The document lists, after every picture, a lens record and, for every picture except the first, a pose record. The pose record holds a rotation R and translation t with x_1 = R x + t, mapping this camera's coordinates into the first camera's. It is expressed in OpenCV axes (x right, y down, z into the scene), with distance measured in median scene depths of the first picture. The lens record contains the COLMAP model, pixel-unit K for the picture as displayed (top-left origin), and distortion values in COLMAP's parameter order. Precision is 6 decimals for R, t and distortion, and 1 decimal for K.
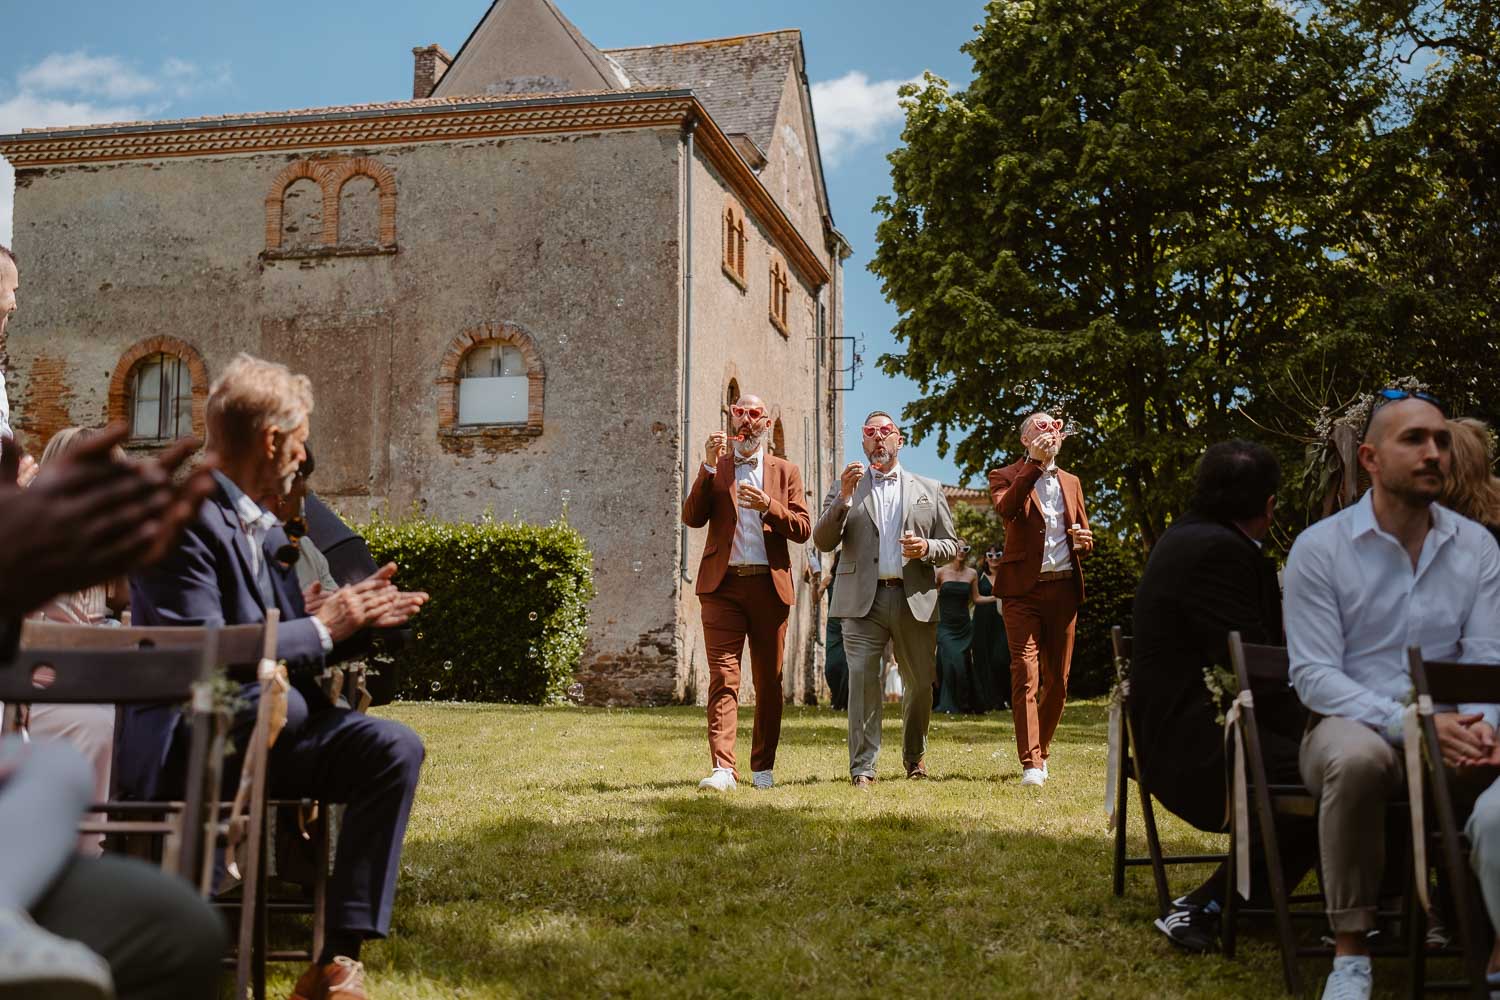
lens RADIAL K [[2217.8, 0, 767.4], [0, 2217.8, 538.9], [0, 0, 1]] dist [0.012752, 0.008053]
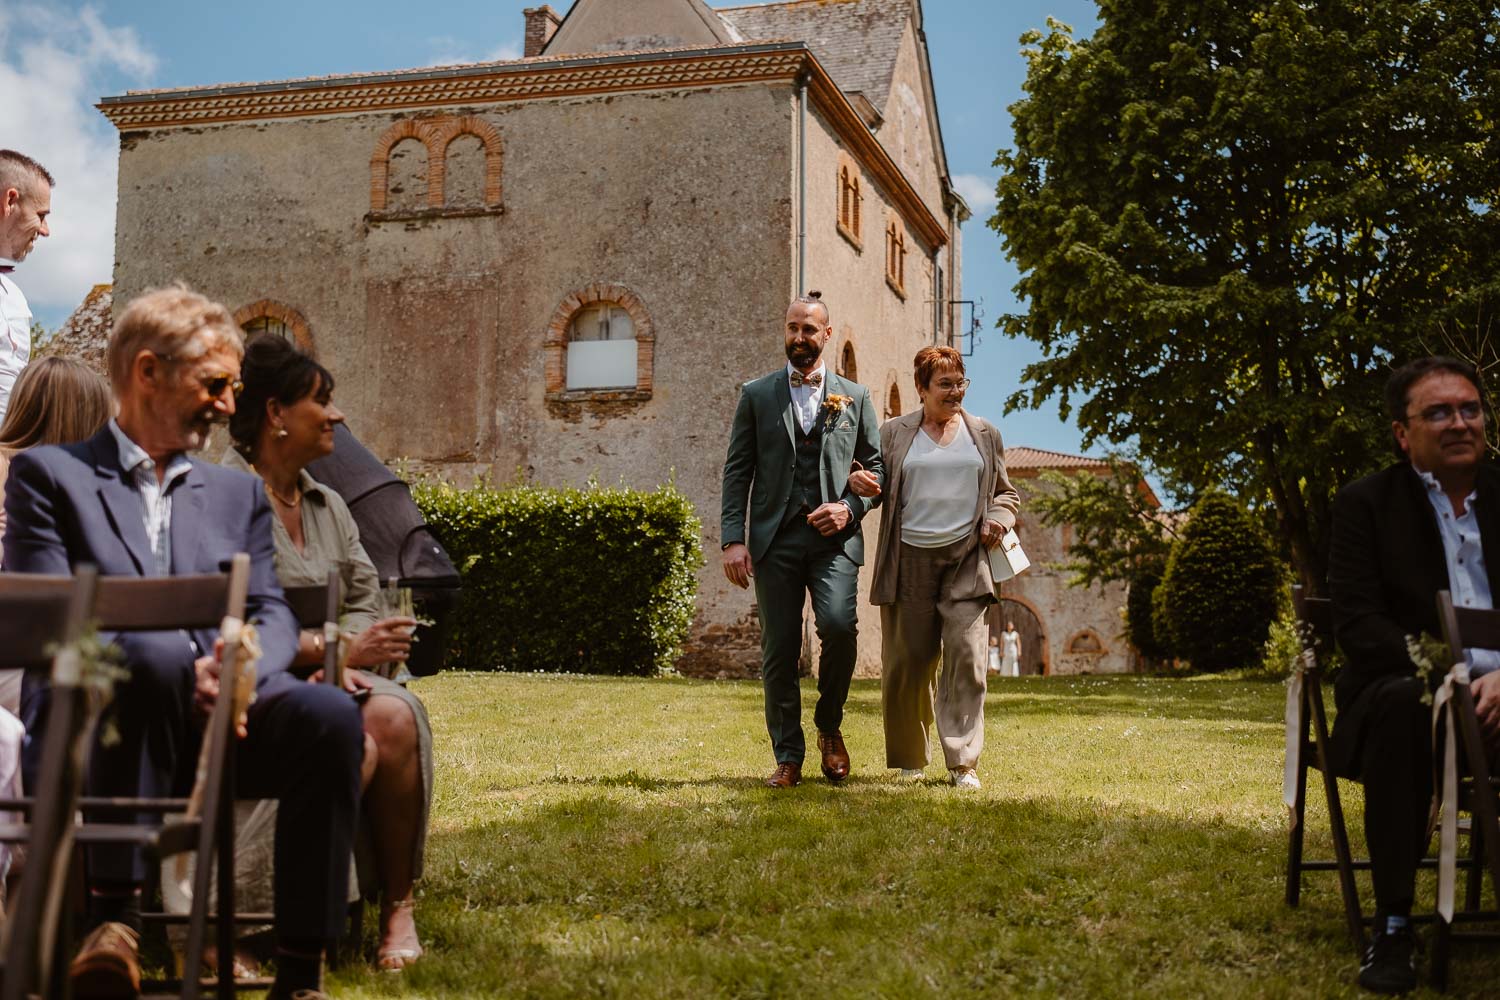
lens RADIAL K [[2217.8, 0, 767.4], [0, 2217.8, 538.9], [0, 0, 1]] dist [0.012752, 0.008053]
pose [[0.998599, 0.000454, -0.052905, 0.000791], [0.000204, 0.999923, 0.012437, 0.002173], [0.052907, -0.012431, 0.998522, 0.029891]]
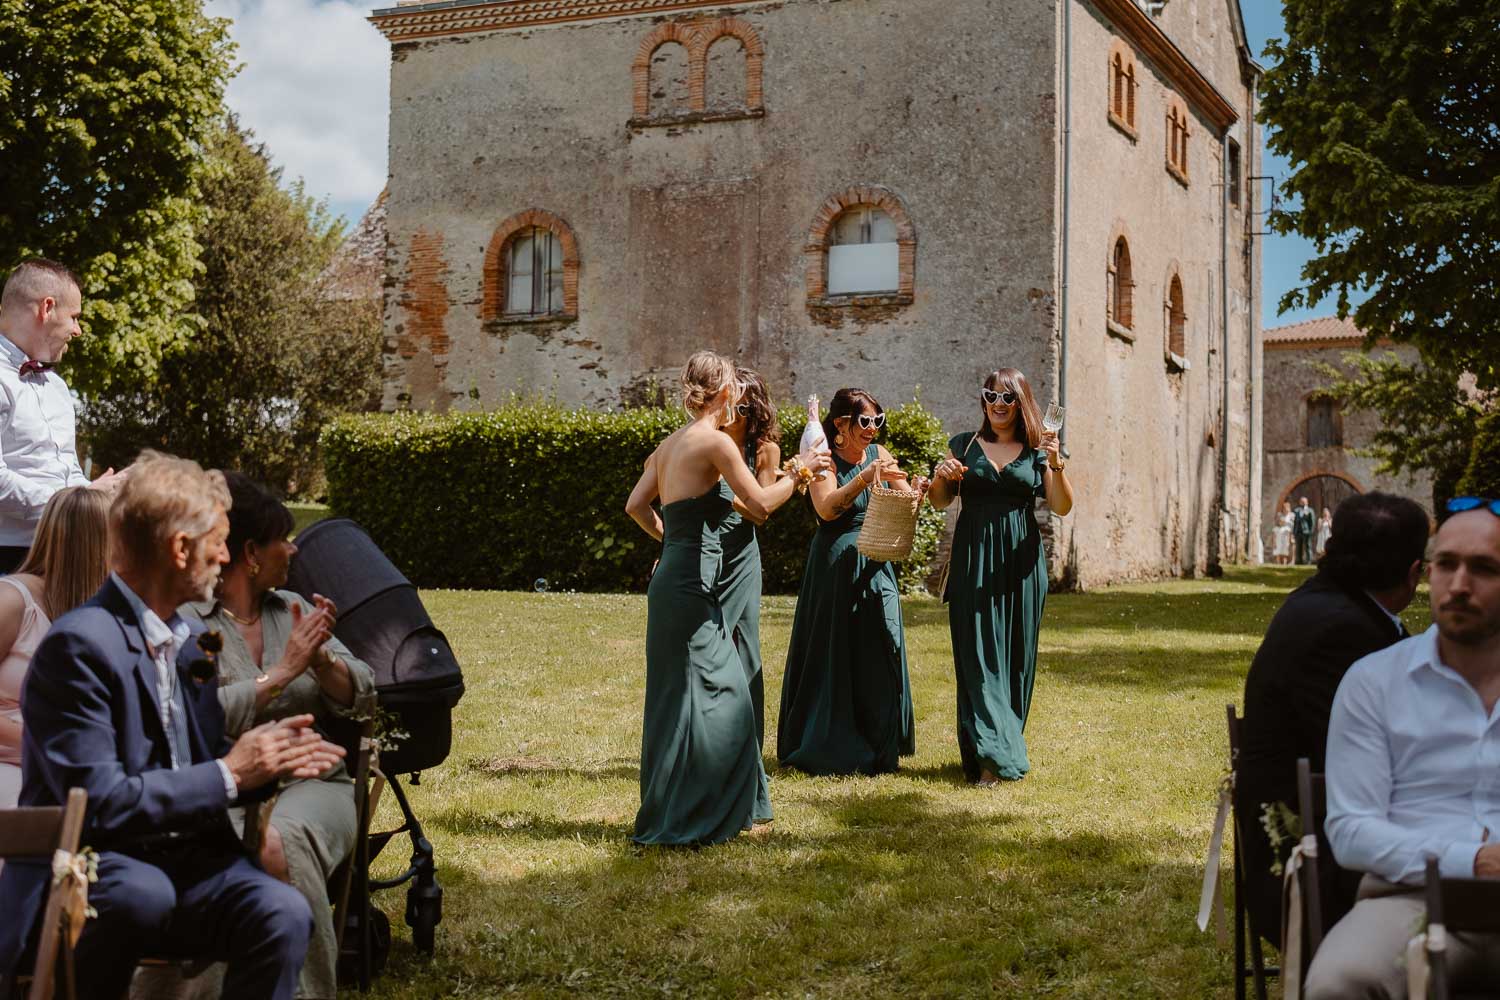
lens RADIAL K [[2266.4, 0, 767.8], [0, 2266.4, 540.2], [0, 0, 1]] dist [0.010202, -0.004204]
pose [[0.980325, 0.001632, -0.197381, 0.030112], [0.013081, 0.997231, 0.073213, -0.017363], [0.196954, -0.074355, 0.977589, 0.022899]]
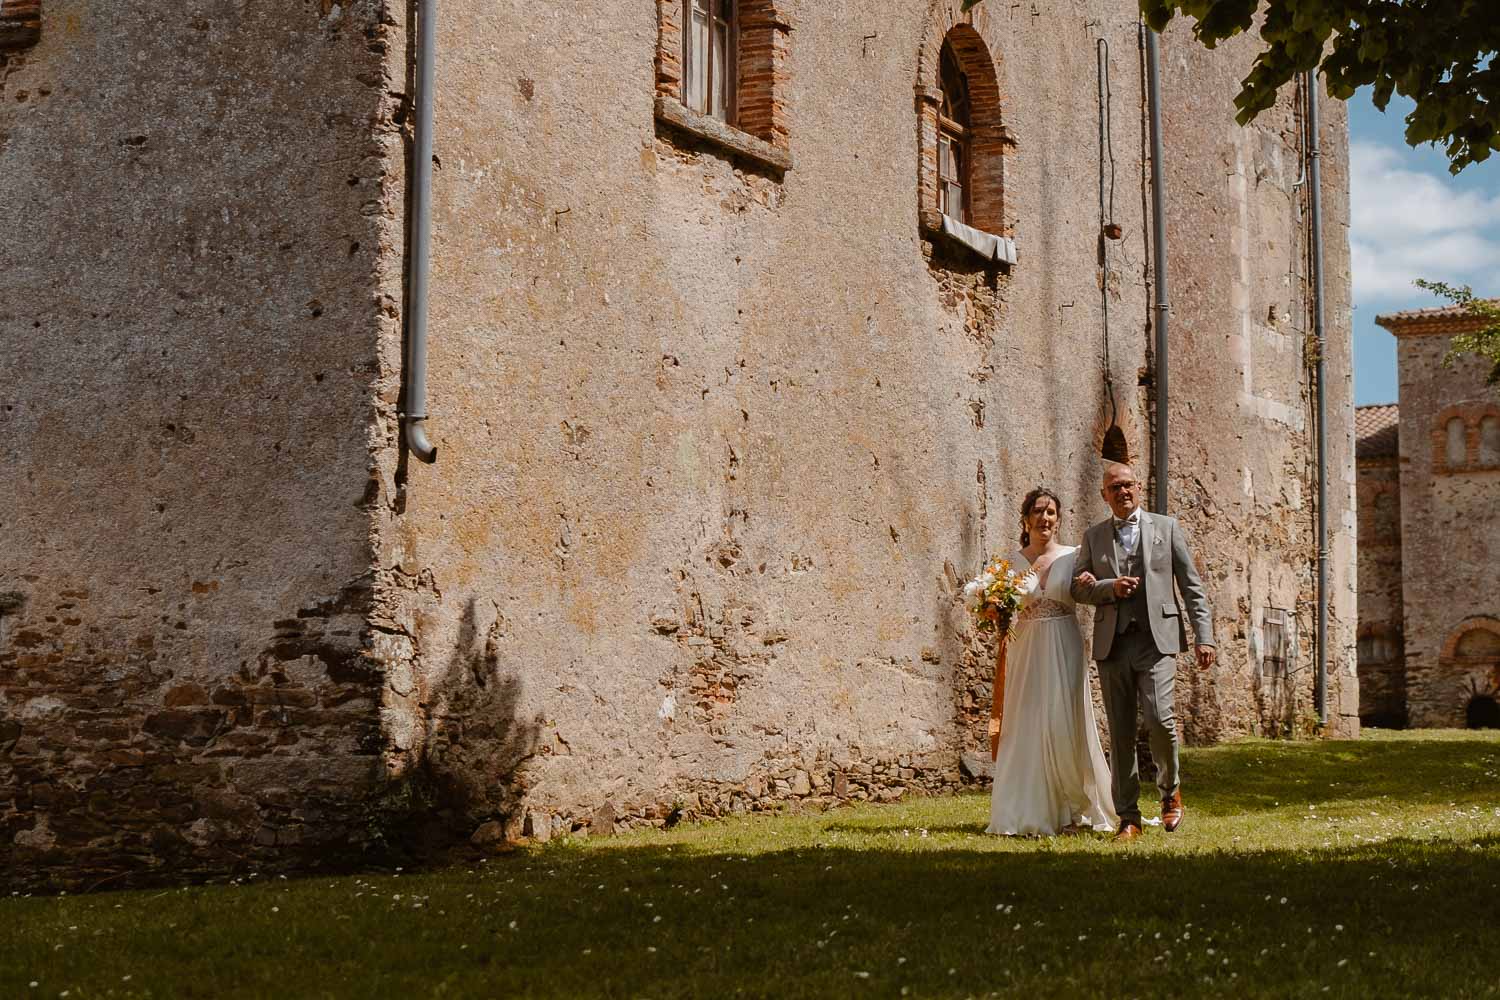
lens RADIAL K [[3375.0, 0, 750.4], [0, 3375.0, 349.6], [0, 0, 1]] dist [0.010325, 0.067453]
pose [[0.968735, -0.038078, -0.245158, 0.130292], [0.032557, 0.999118, -0.026537, 0.017874], [0.245952, 0.017726, 0.969120, 0.516761]]
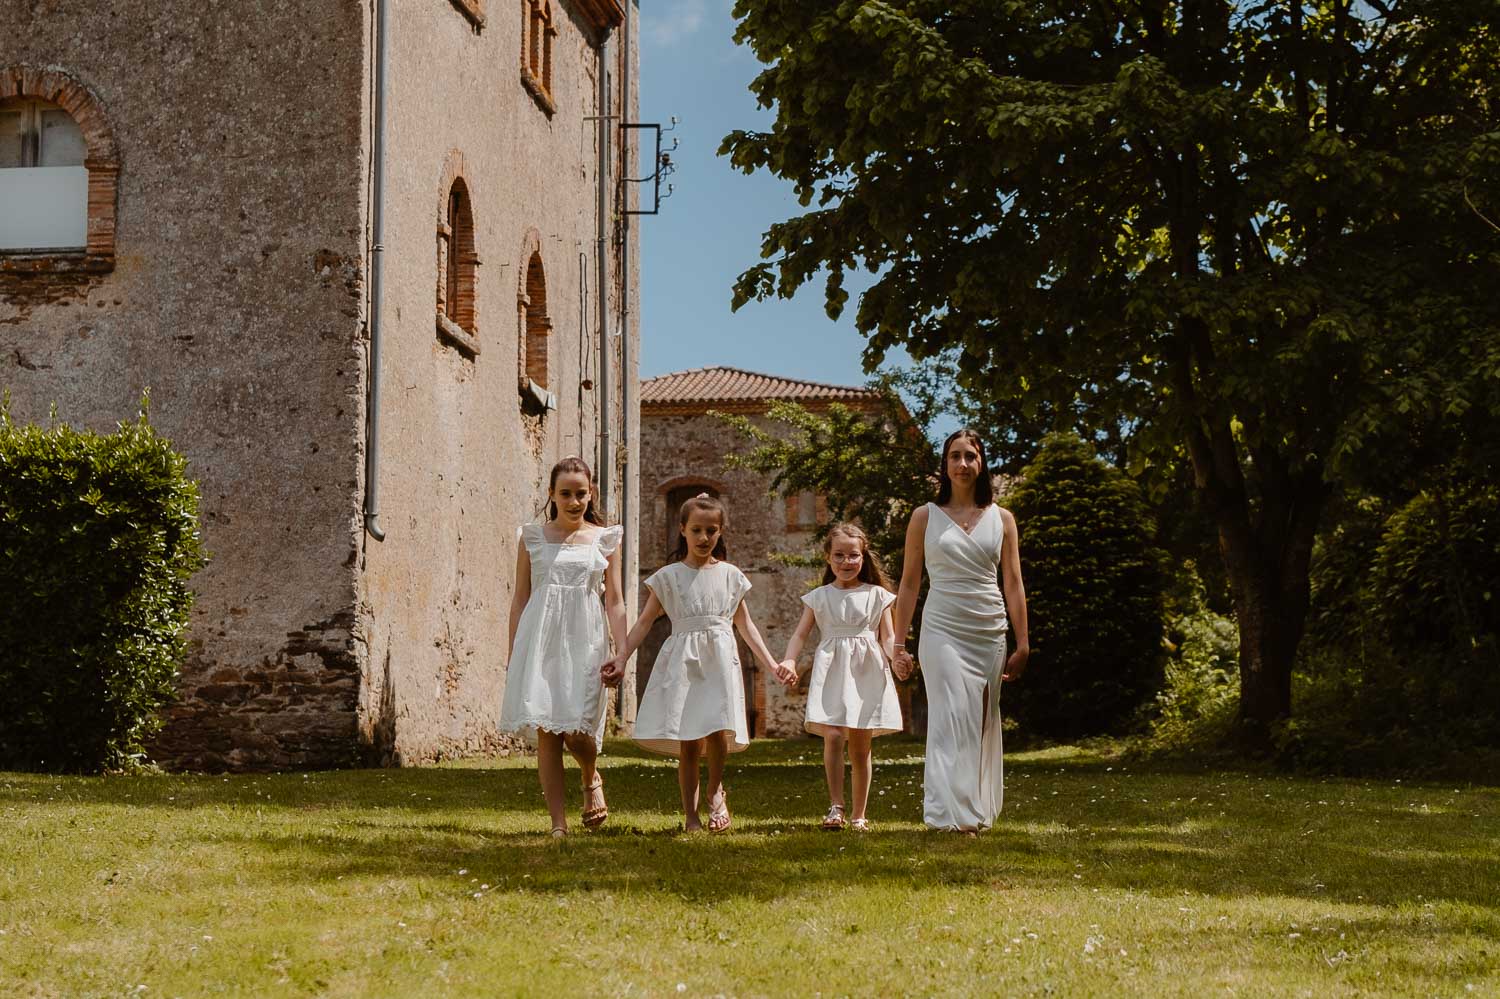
lens RADIAL K [[3403.0, 0, 775.4], [0, 3403.0, 451.2], [0, 0, 1]] dist [0.015216, 0.120659]
pose [[0.996612, 0.005383, 0.082072, -0.006297], [-0.004989, 0.999975, -0.005004, 0.001395], [-0.082097, 0.004578, 0.996614, 0.138765]]
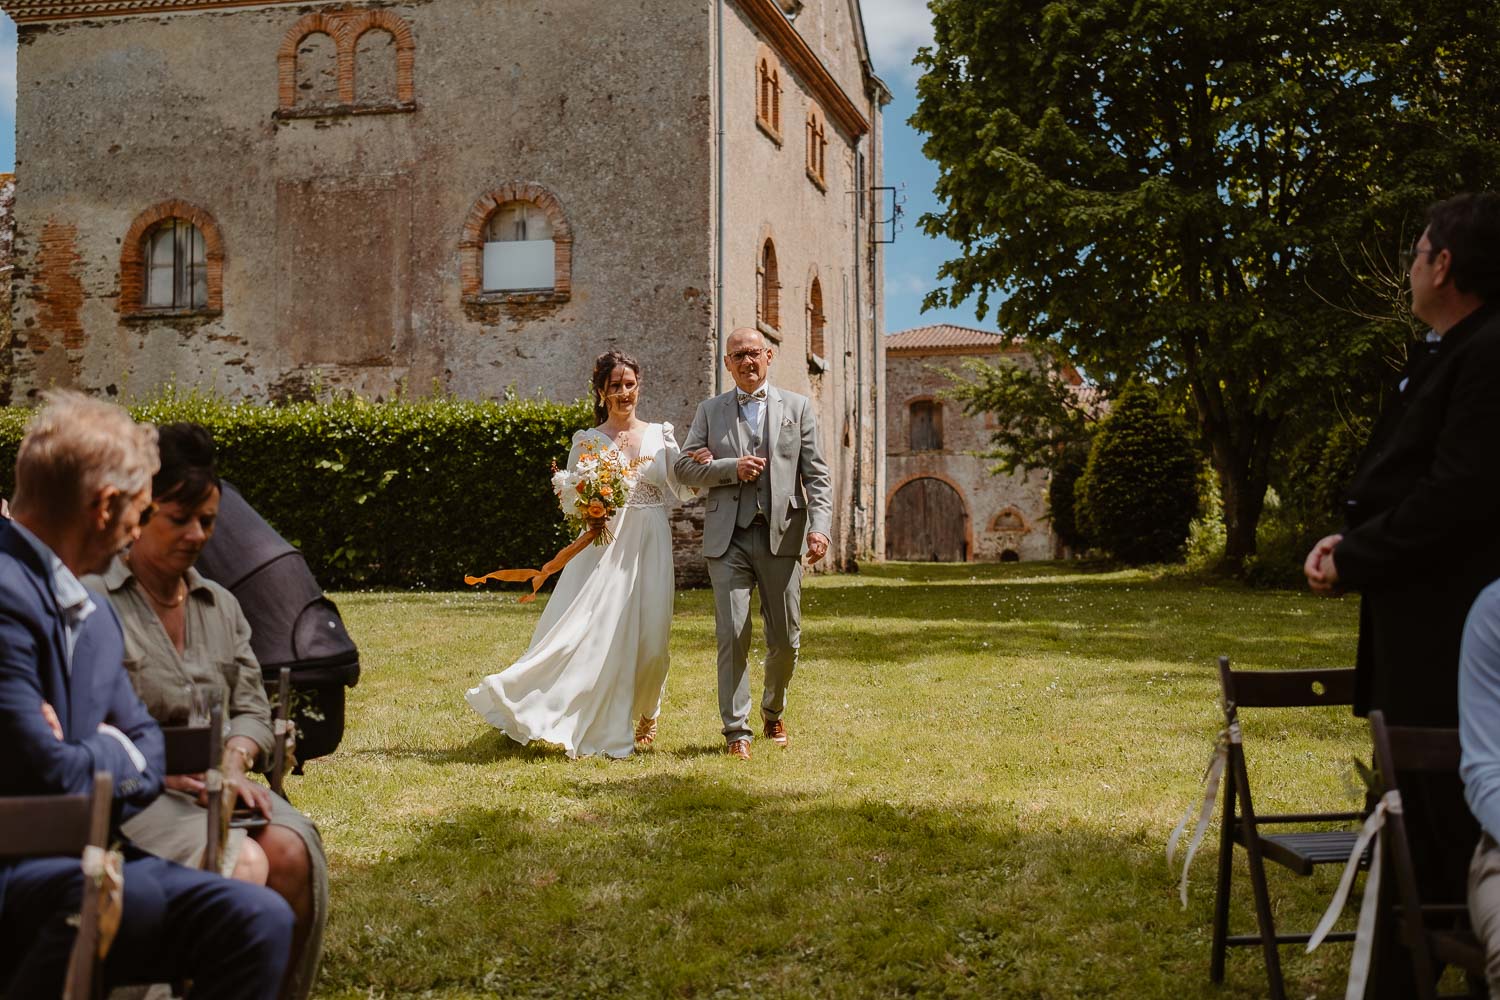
lens RADIAL K [[2217.8, 0, 767.4], [0, 2217.8, 538.9], [0, 0, 1]] dist [0.012752, 0.008053]
pose [[0.999800, -0.006279, -0.018967, 0.001641], [0.007634, 0.997360, 0.072207, -0.012929], [0.018463, -0.072337, 0.997209, 0.036042]]
